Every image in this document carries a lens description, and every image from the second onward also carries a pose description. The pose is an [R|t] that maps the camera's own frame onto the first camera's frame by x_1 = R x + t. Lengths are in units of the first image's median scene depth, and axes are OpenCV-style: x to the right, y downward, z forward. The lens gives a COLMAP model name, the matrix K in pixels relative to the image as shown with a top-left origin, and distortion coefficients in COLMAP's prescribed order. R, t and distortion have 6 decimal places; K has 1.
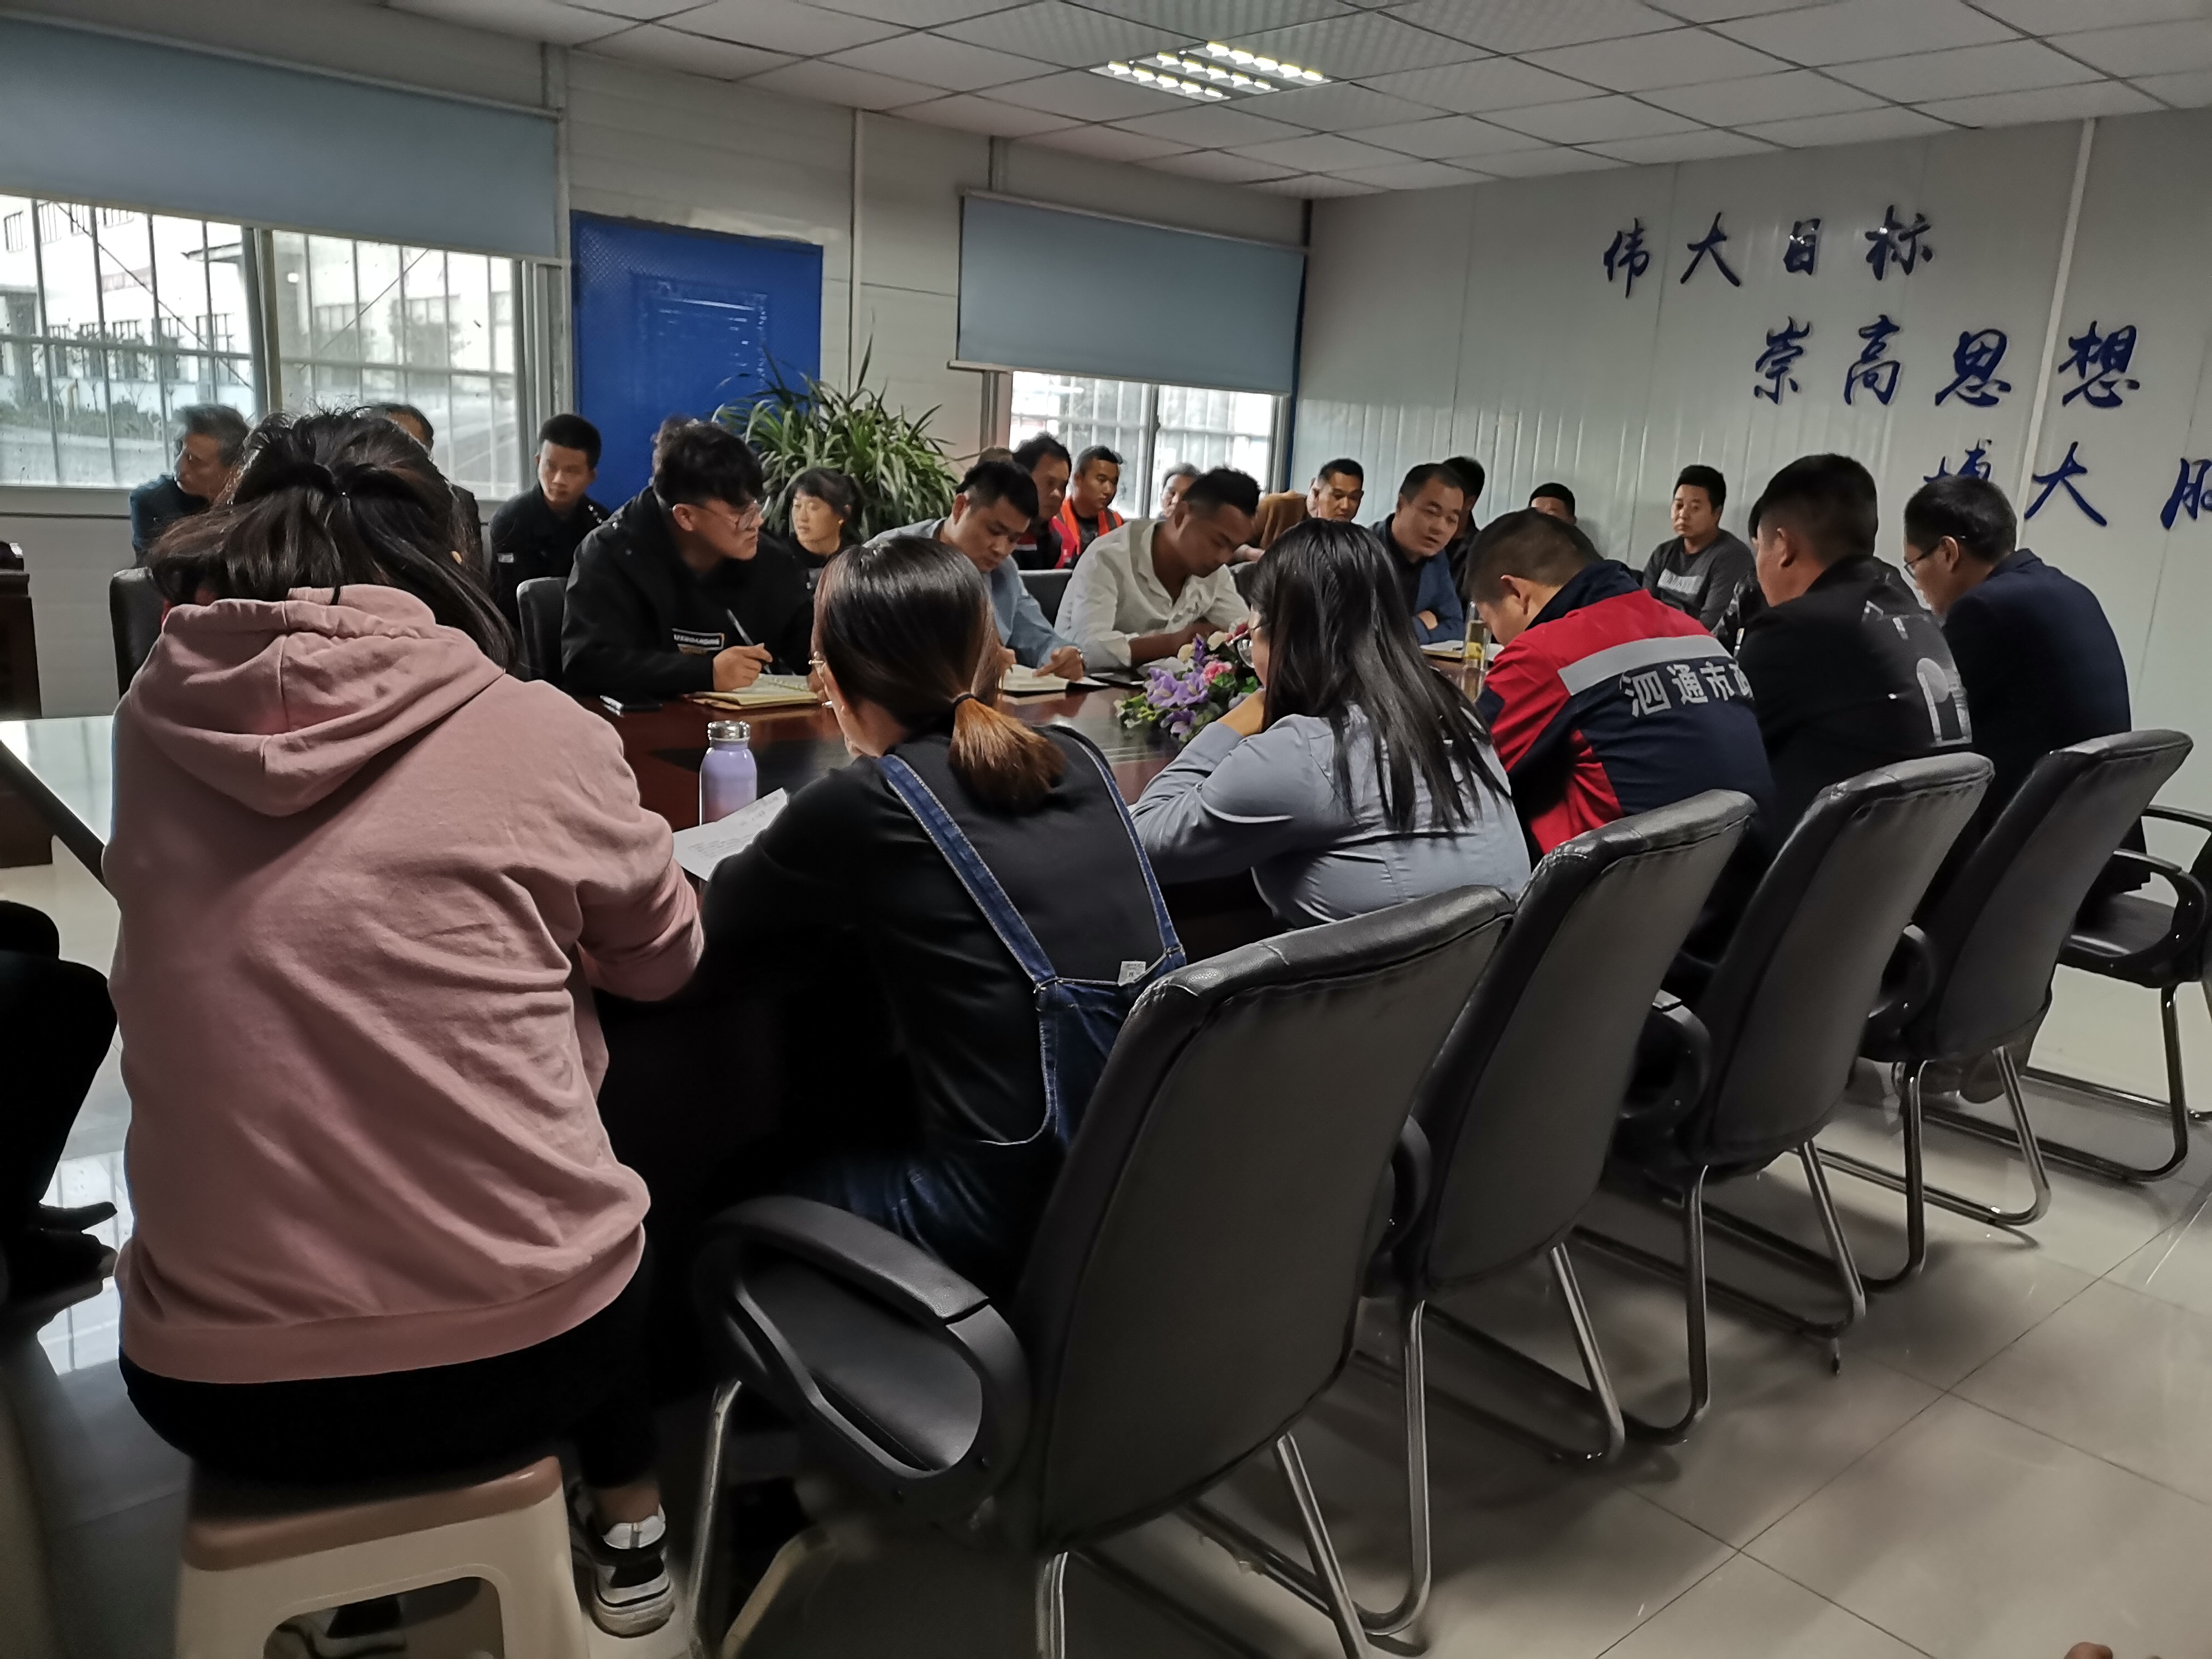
lens RADIAL K [[1634.4, 0, 1110.1], [0, 1634.4, 828.6], [0, 0, 1]] dist [0.029602, -0.011051]
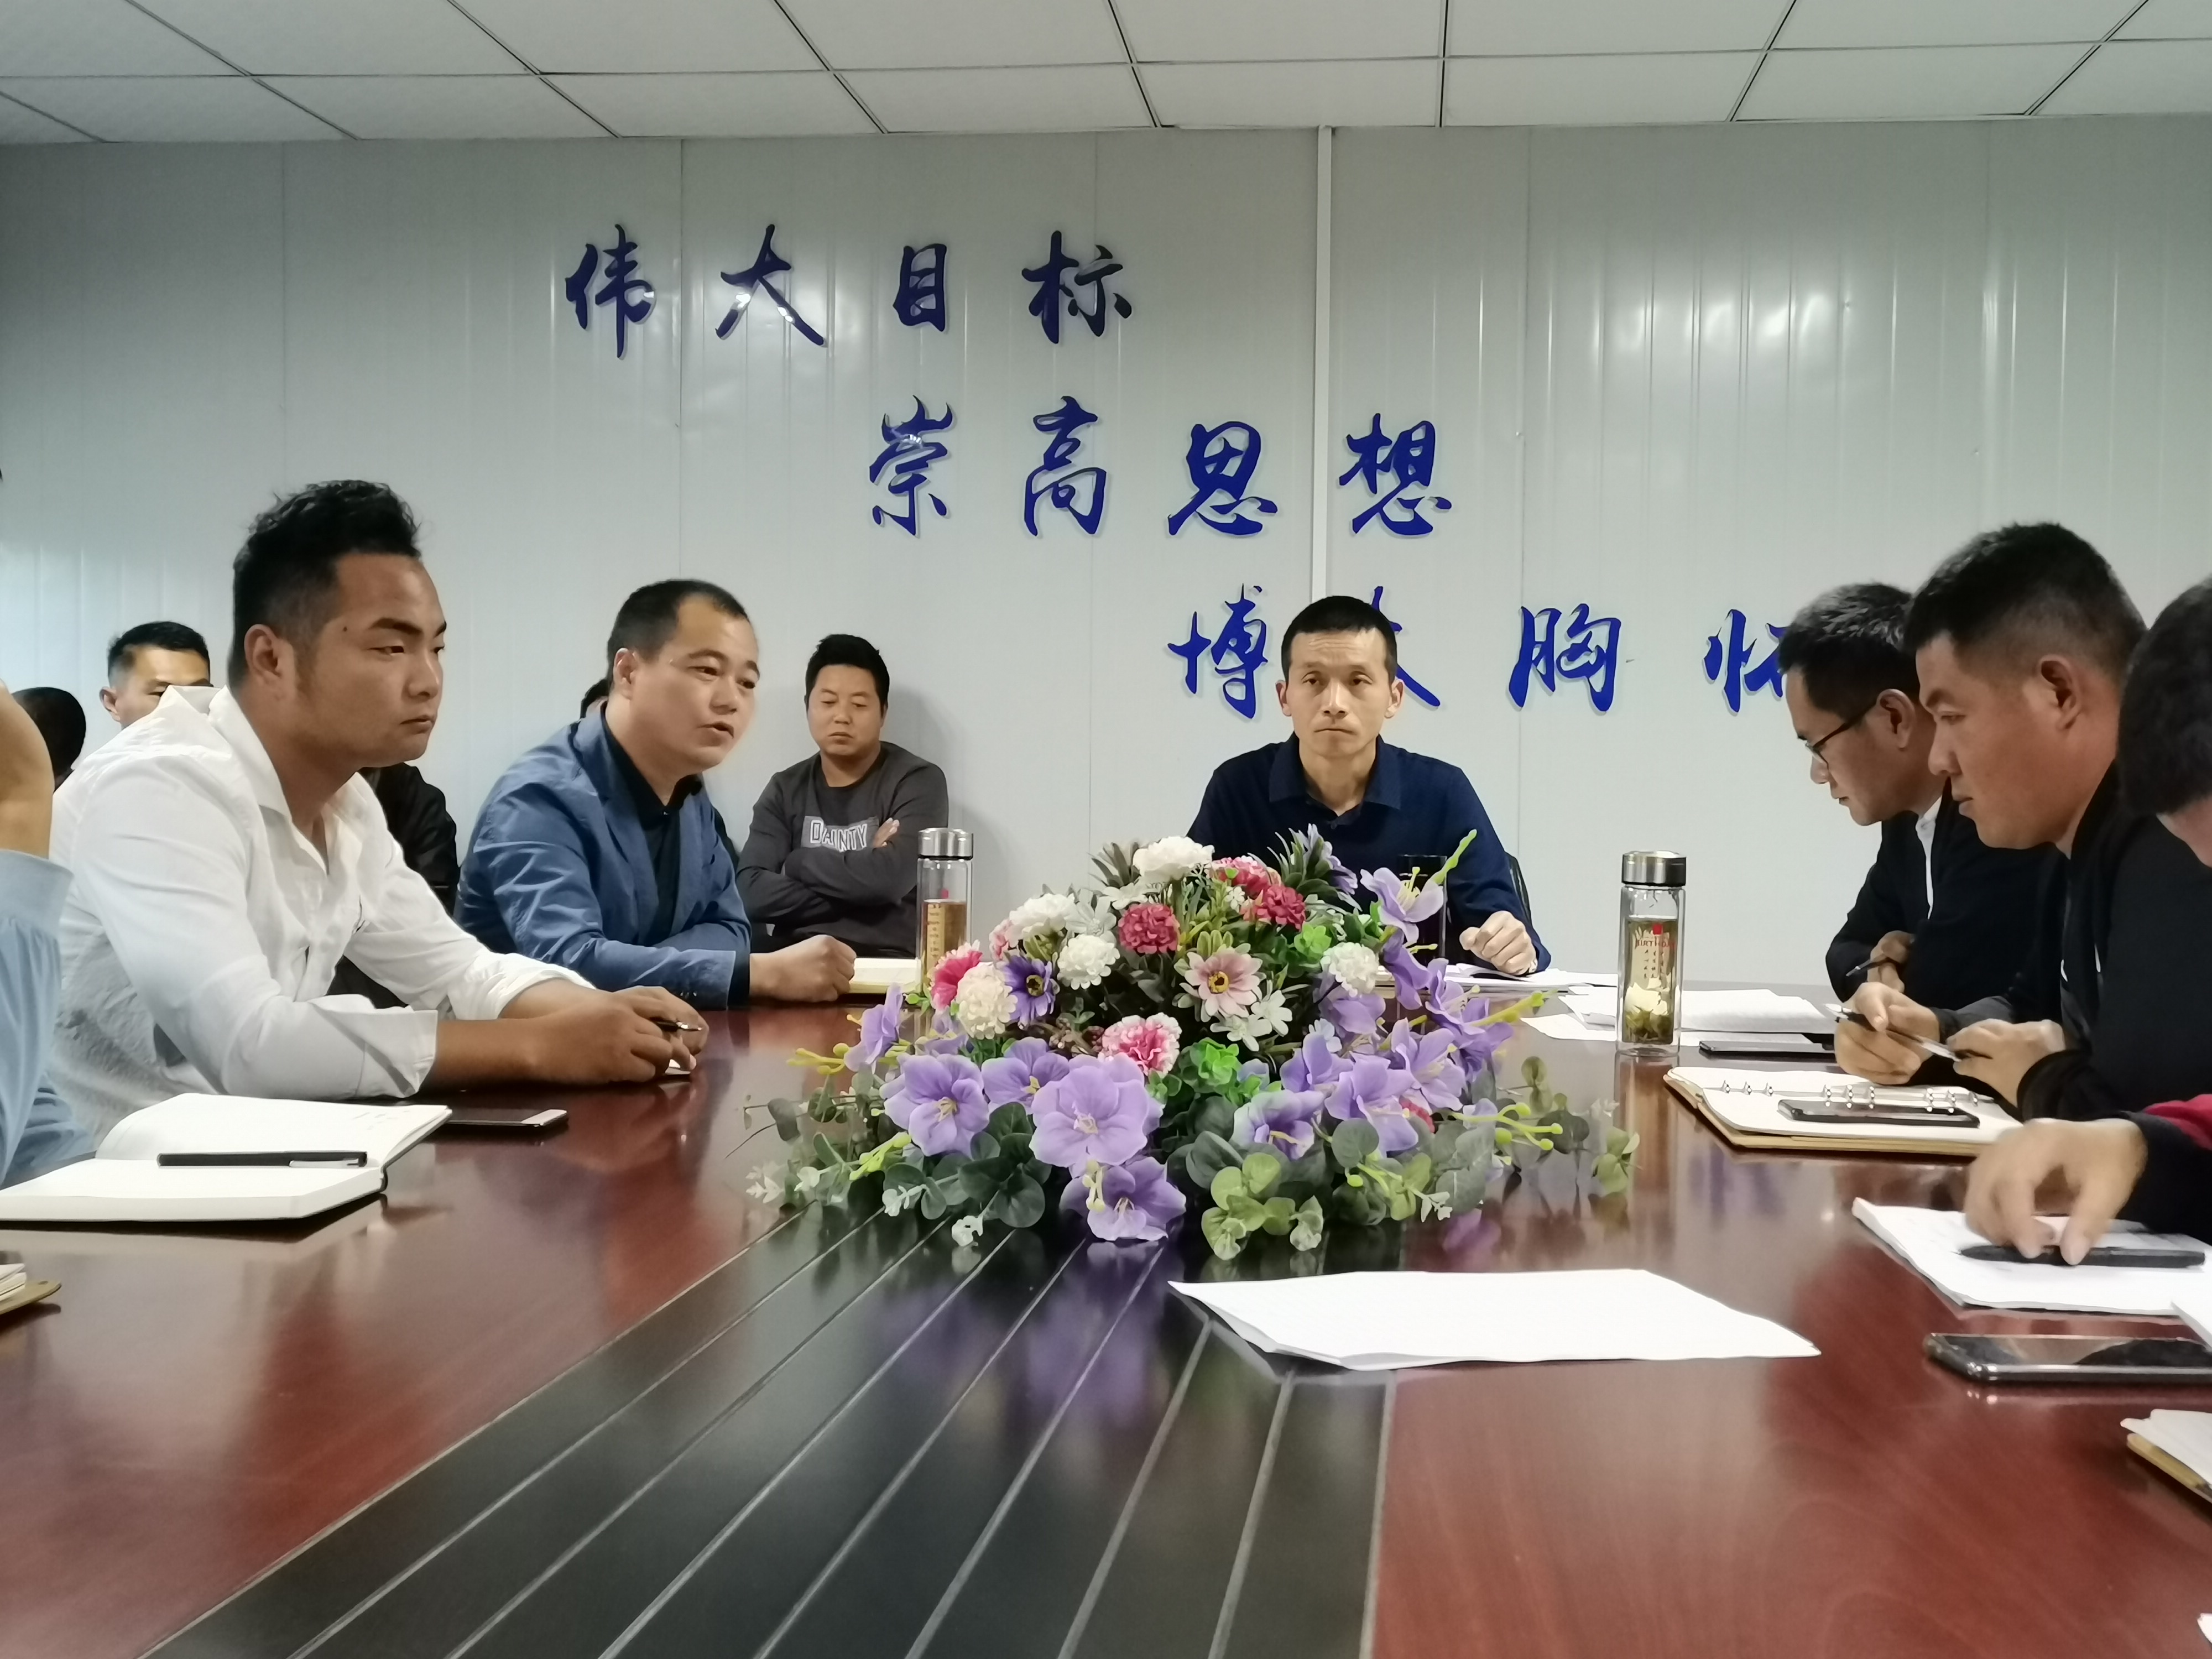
lens RADIAL K [[2503.3, 0, 1099.9], [0, 2503.3, 833.4], [0, 0, 1]] dist [0.014436, 0.000000]
pose [[0.746310, -0.055685, 0.663265, -0.166282], [0.172291, 0.978693, -0.111697, -0.039384], [-0.642912, 0.197635, 0.740003, 0.317076]]
